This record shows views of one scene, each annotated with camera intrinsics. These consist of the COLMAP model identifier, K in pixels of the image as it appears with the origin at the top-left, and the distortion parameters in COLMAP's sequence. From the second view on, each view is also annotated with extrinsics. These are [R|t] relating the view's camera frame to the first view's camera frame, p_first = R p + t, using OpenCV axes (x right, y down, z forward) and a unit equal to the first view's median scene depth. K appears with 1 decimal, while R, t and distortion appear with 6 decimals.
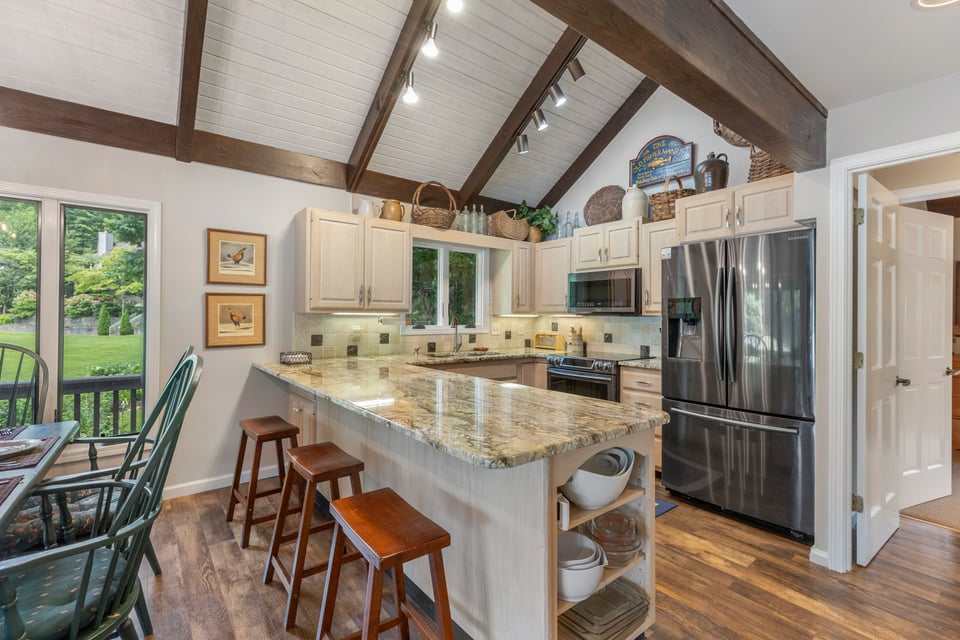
lens RADIAL K [[431.9, 0, 480.3], [0, 431.9, 313.5], [0, 0, 1]] dist [0.000943, 0.000265]
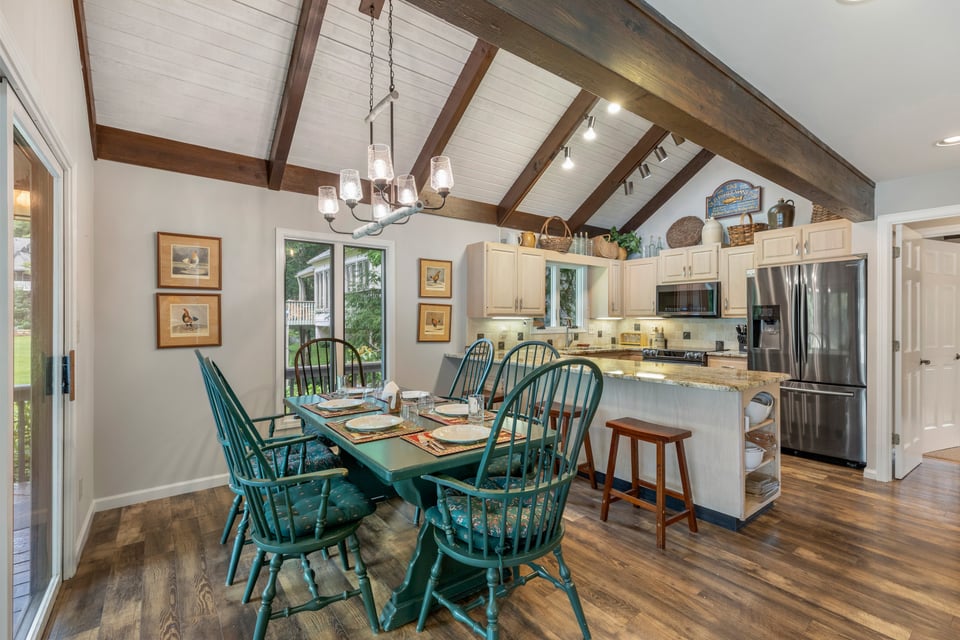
lens RADIAL K [[428.7, 0, 481.9], [0, 428.7, 319.2], [0, 0, 1]] dist [0.001051, 0.000434]
pose [[0.999789, -0.007091, -0.019258, -0.333864], [0.007223, 0.999951, 0.006820, -0.004946], [0.019209, -0.006958, 0.999791, -0.325369]]
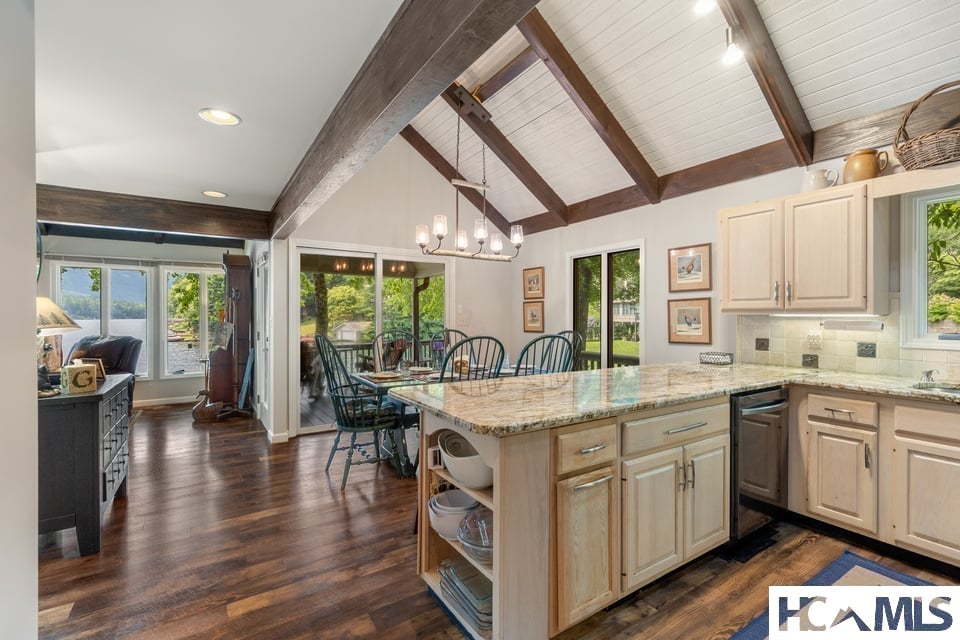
lens RADIAL K [[428.7, 0, 481.9], [0, 428.7, 319.2], [0, 0, 1]] dist [0.001051, 0.000434]
pose [[-0.092830, 0.001364, -0.995681, 0.564397], [0.003287, 0.999994, 0.001064, 0.005543], [0.995677, -0.003174, -0.092833, 0.469593]]
